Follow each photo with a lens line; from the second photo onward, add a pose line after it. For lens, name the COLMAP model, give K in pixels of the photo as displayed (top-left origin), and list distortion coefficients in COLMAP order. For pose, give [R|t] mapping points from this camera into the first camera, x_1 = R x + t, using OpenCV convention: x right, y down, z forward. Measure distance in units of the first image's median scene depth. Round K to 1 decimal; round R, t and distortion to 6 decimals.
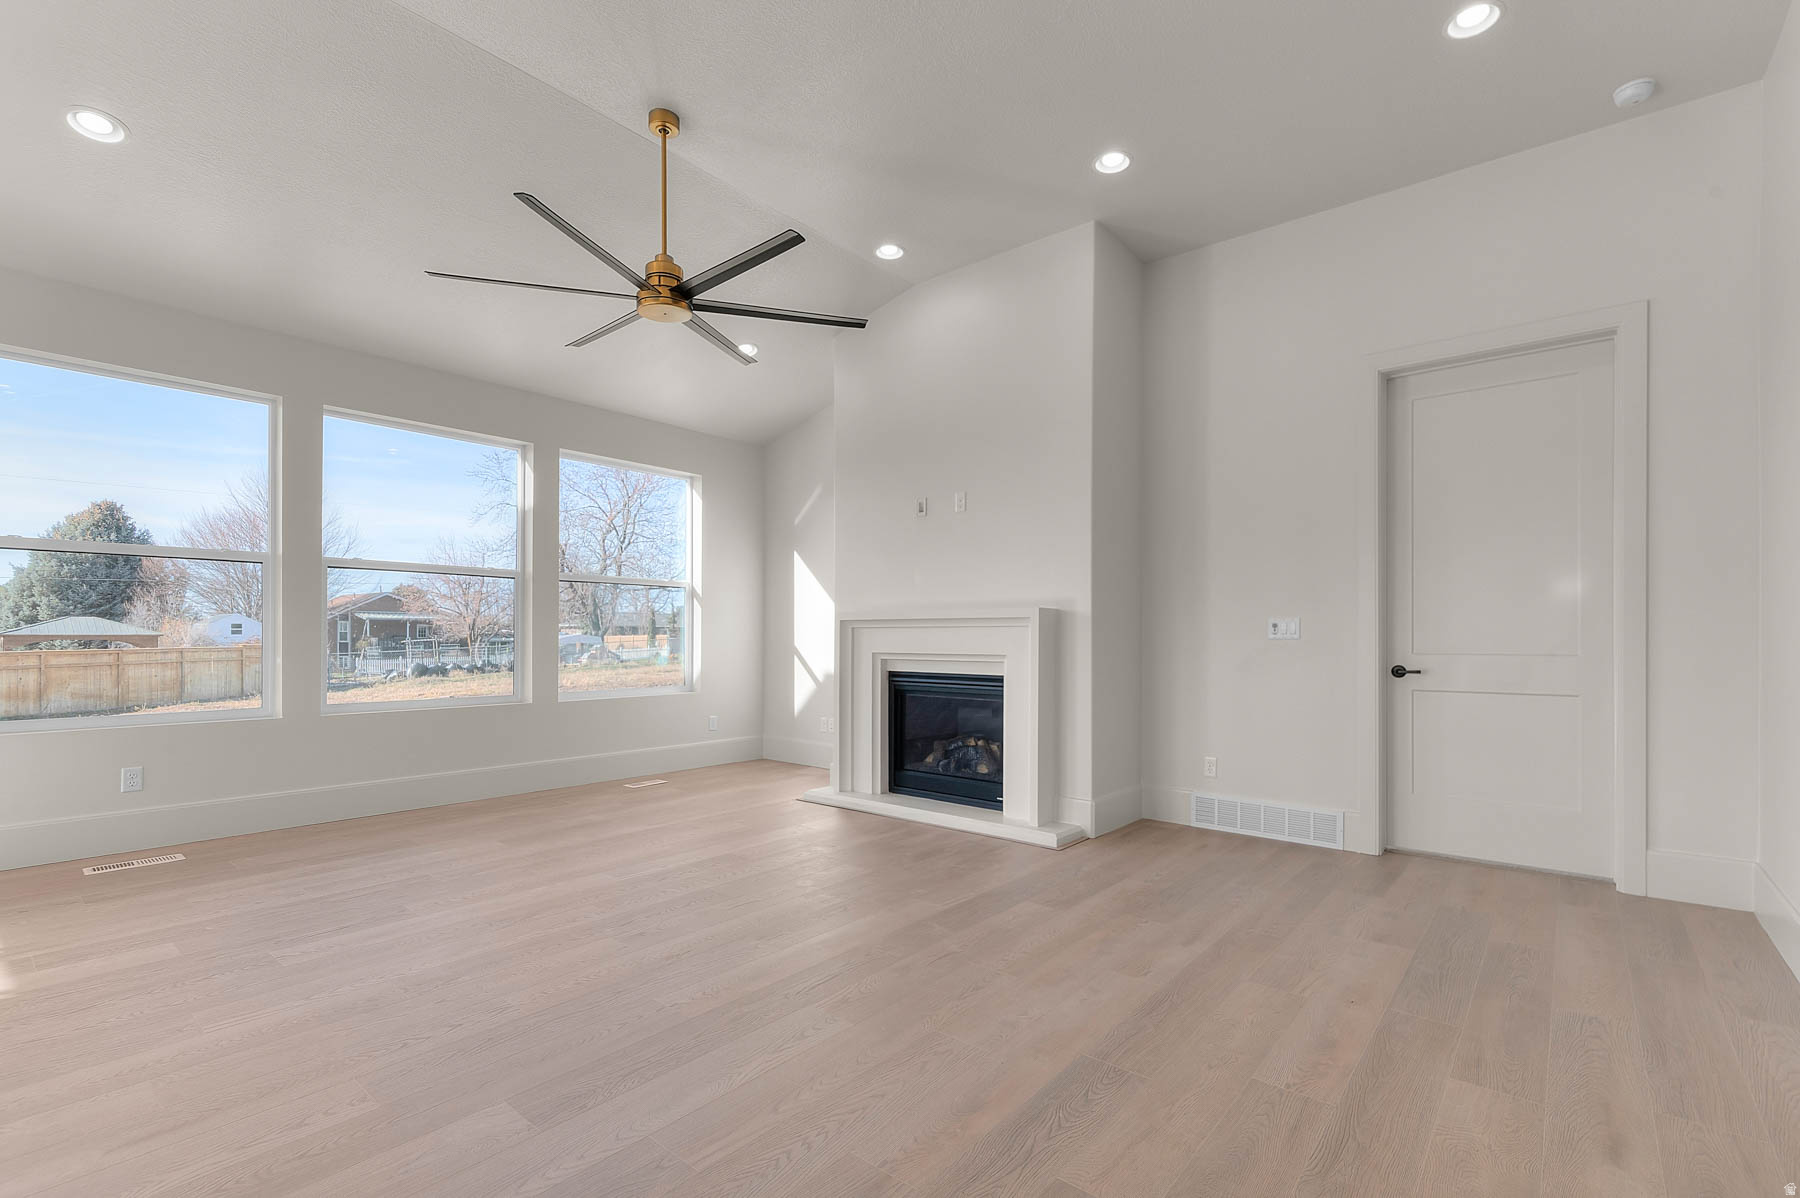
lens RADIAL K [[790.9, 0, 903.3], [0, 790.9, 614.0], [0, 0, 1]] dist [0.007032, 0.000802]
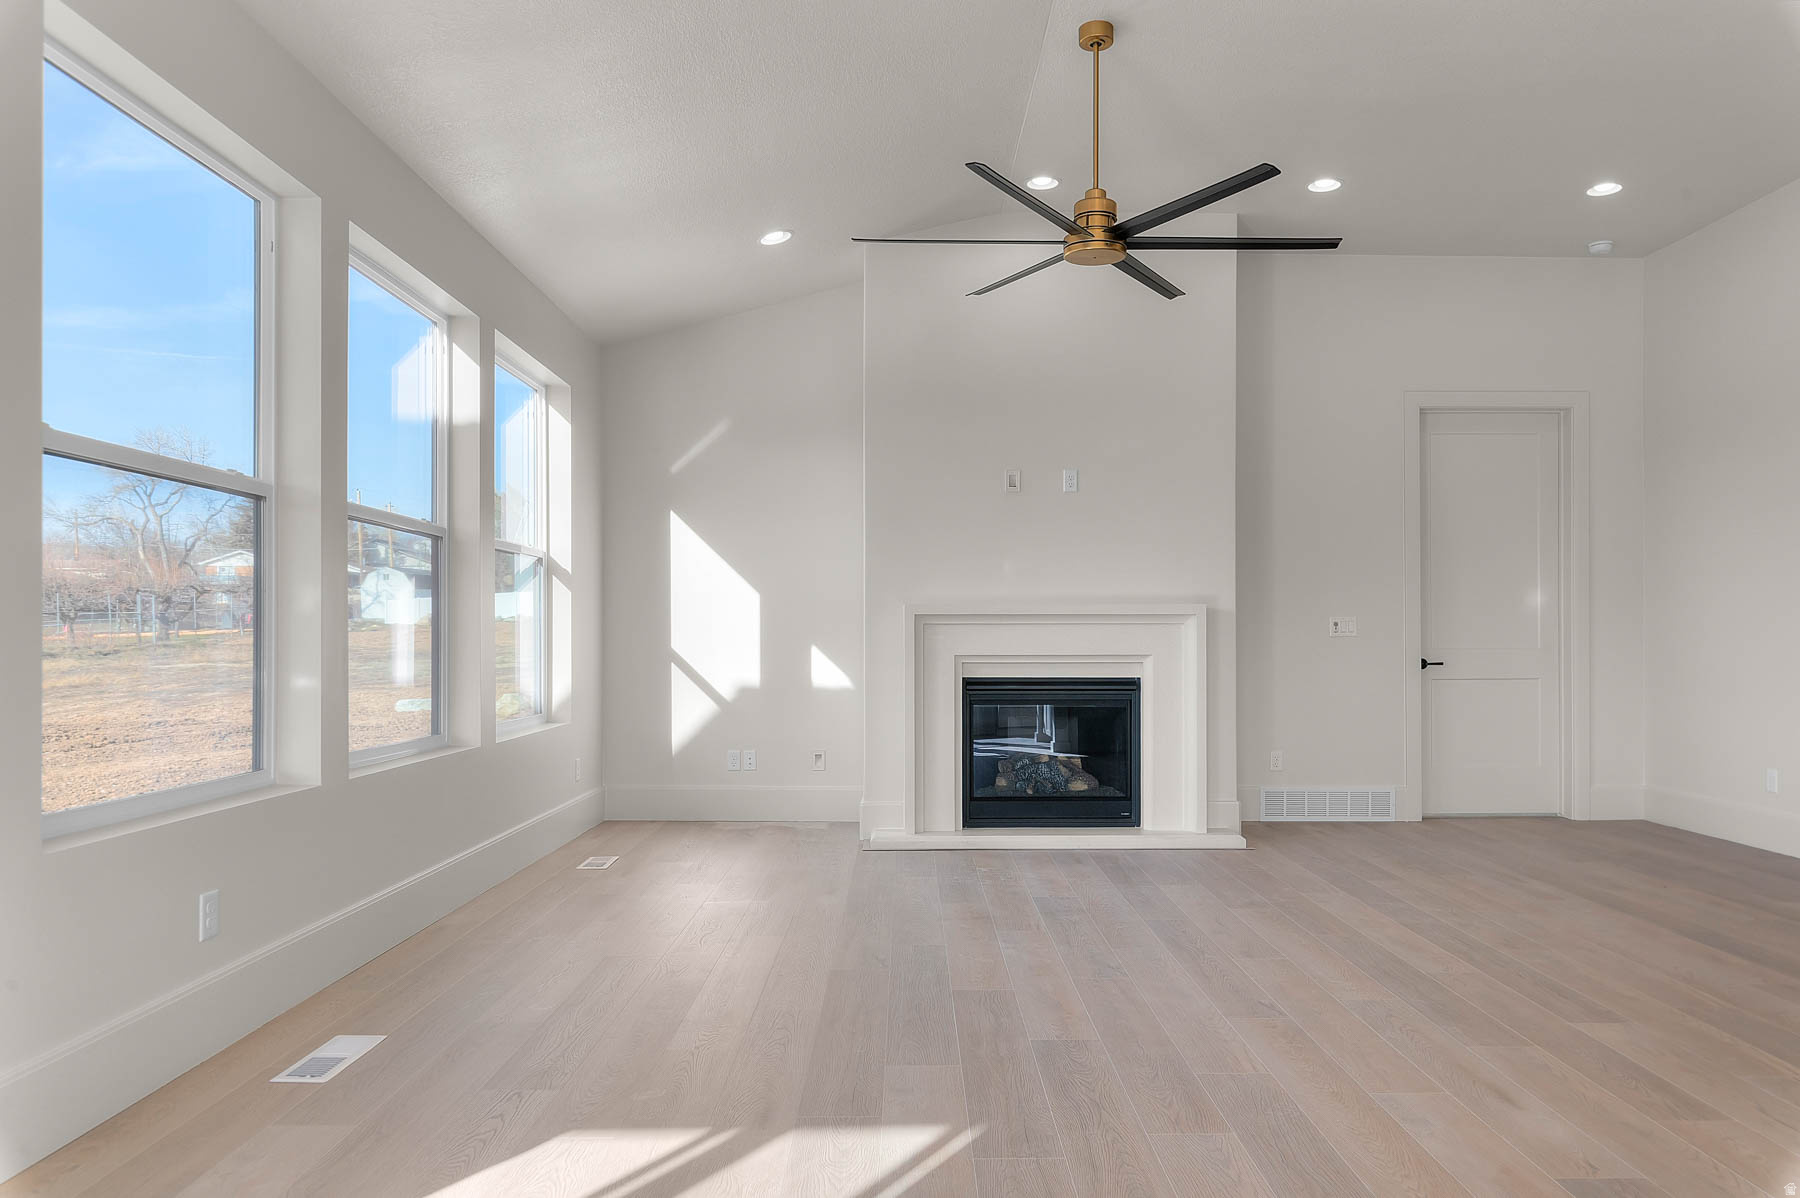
lens RADIAL K [[1220.7, 0, 900.5], [0, 1220.7, 607.3], [0, 0, 1]] dist [0.018594, -0.003679]
pose [[0.761838, 0.013887, 0.647619, -0.672941], [-0.016324, 0.999864, -0.002238, 0.002839], [-0.647562, -0.008866, 0.761961, 0.069178]]
